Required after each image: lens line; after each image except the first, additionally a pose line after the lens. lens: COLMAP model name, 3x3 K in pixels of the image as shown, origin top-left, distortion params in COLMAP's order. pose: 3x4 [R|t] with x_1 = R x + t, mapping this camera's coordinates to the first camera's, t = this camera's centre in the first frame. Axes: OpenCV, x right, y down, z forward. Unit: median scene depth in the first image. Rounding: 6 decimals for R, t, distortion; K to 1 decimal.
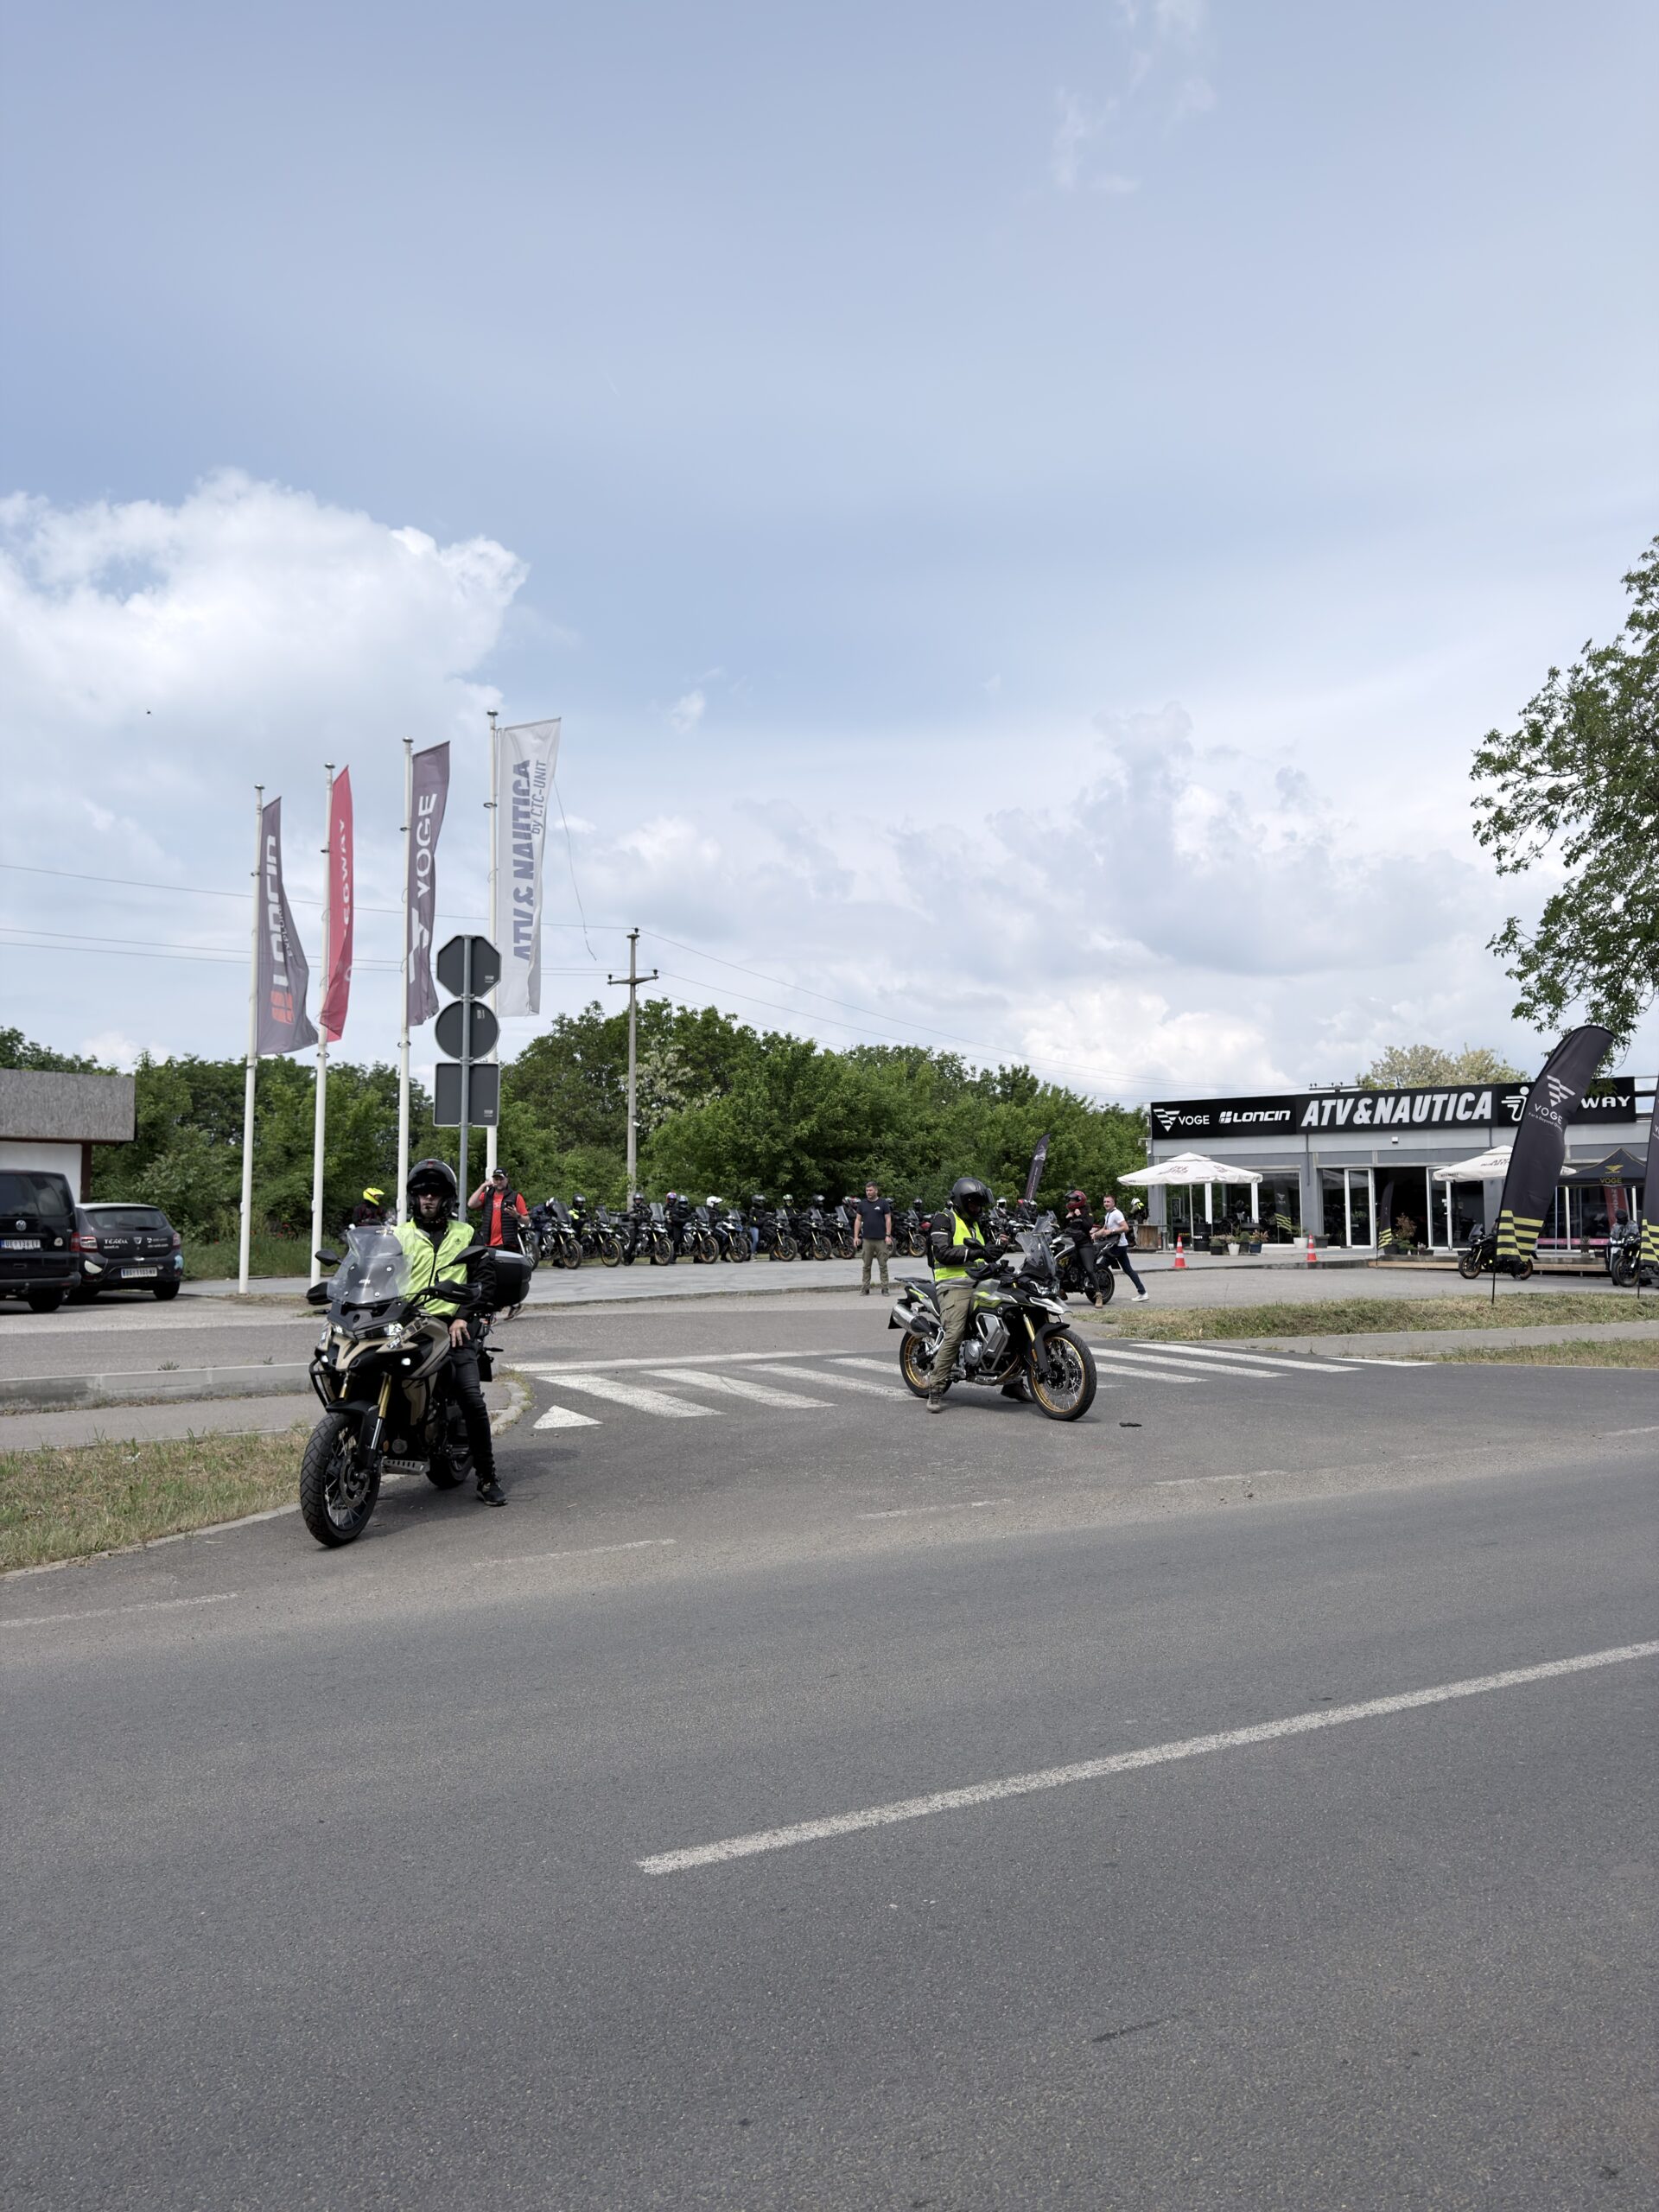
lens RADIAL K [[1550.1, 0, 841.0], [0, 1550.1, 1123.4], [0, 0, 1]] dist [0.099926, -0.002215]
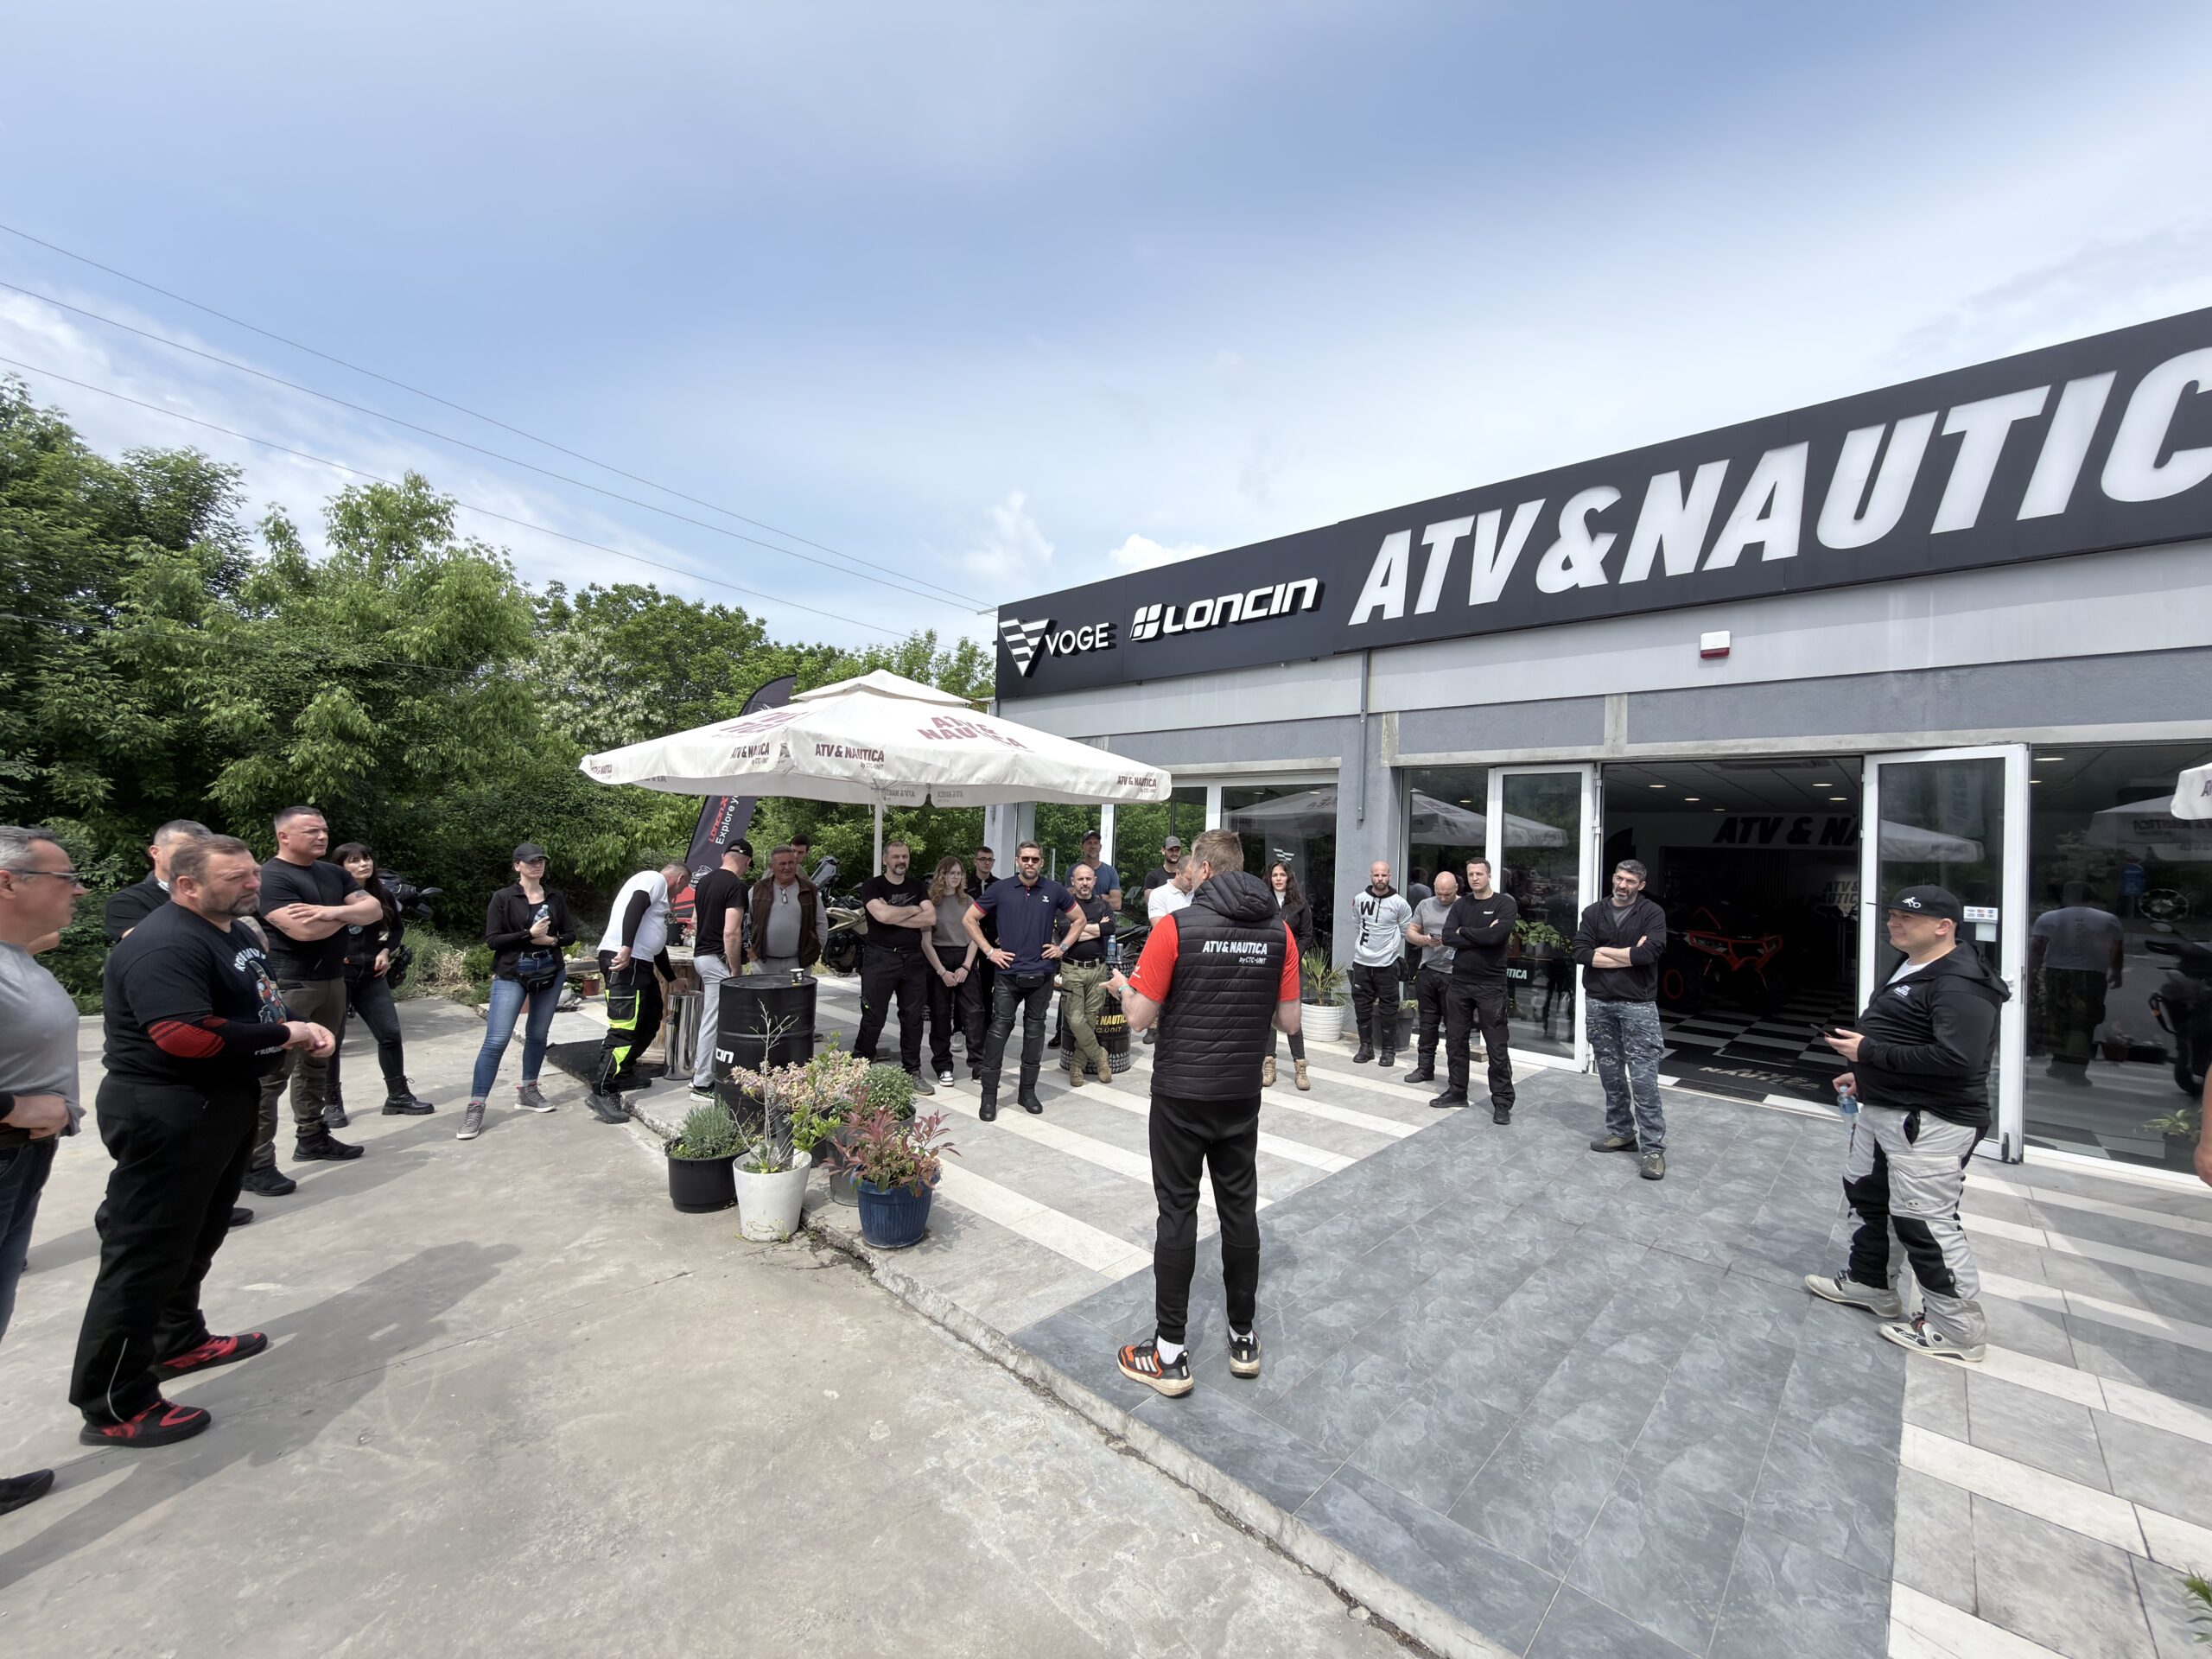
lens RADIAL K [[894.6, 0, 1100.1], [0, 894.6, 820.2], [0, 0, 1]] dist [-0.005135, 0.000687]
pose [[0.996570, 0.044314, -0.069891, 0.267619], [-0.042459, 0.998711, 0.027804, 0.036810], [0.071033, -0.024741, 0.997167, 0.848498]]
